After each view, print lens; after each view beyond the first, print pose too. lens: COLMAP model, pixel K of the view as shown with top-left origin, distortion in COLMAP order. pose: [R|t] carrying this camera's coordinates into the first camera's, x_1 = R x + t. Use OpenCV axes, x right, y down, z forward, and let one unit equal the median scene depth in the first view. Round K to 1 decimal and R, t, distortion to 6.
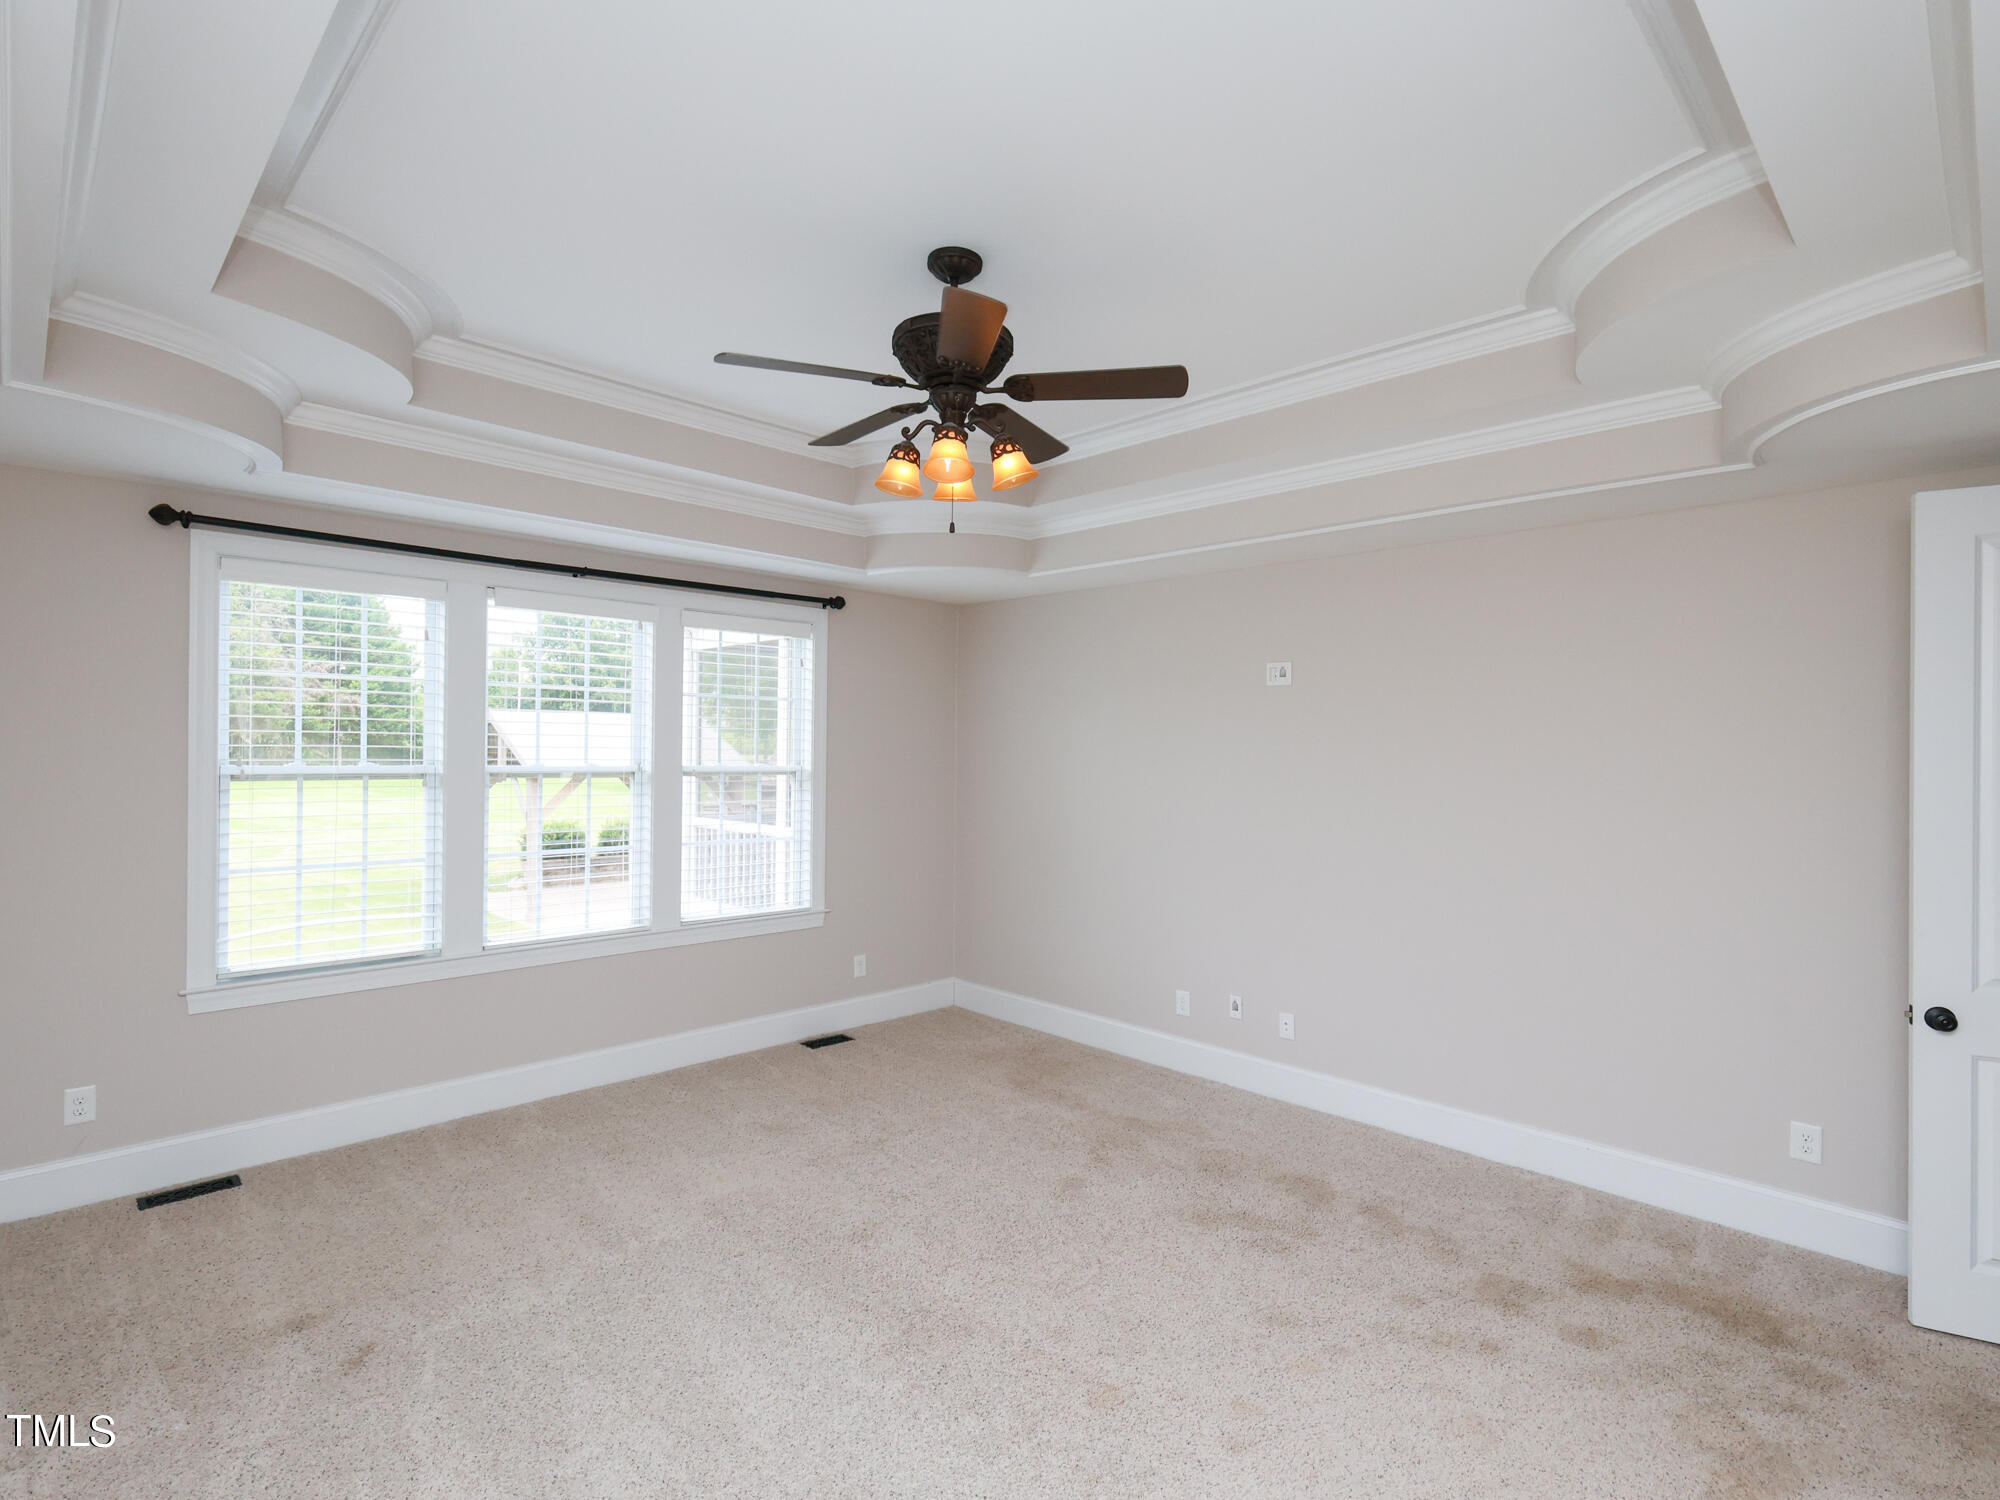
lens RADIAL K [[983.0, 0, 1049.2], [0, 983.0, 759.4], [0, 0, 1]] dist [-0.001380, 0.000492]
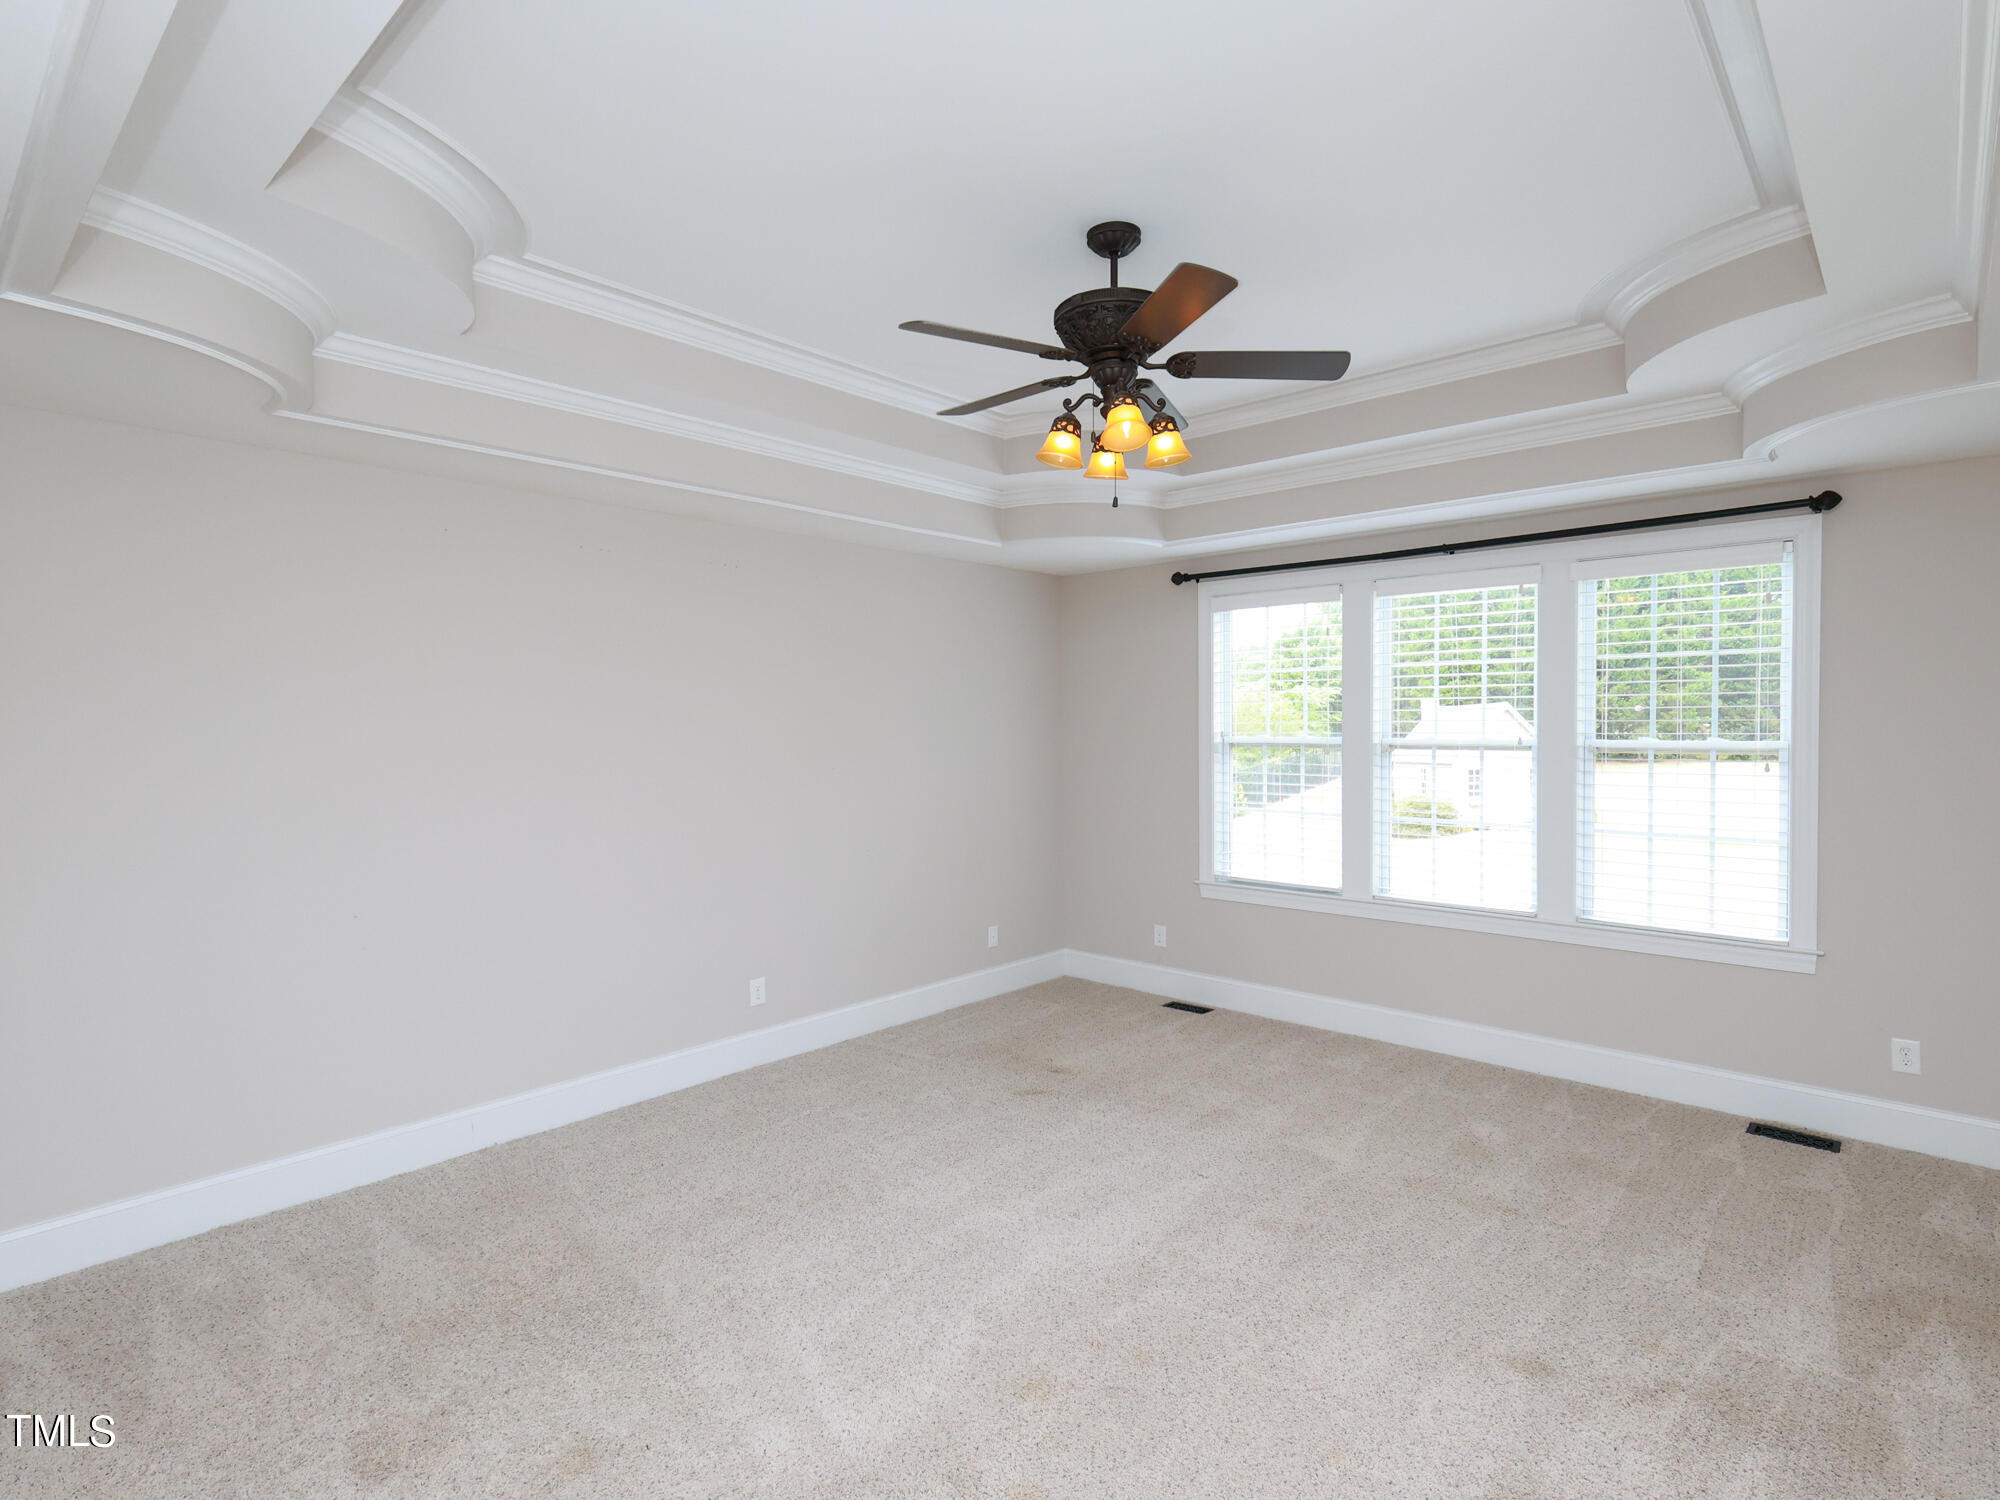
lens RADIAL K [[983.0, 0, 1001.2], [0, 983.0, 755.6], [0, 0, 1]] dist [-0.001380, 0.000492]
pose [[0.054959, 0.024008, -0.998200, 0.552203], [-0.000686, 0.999712, 0.024007, -0.000426], [0.998488, -0.000635, 0.054960, 0.508245]]
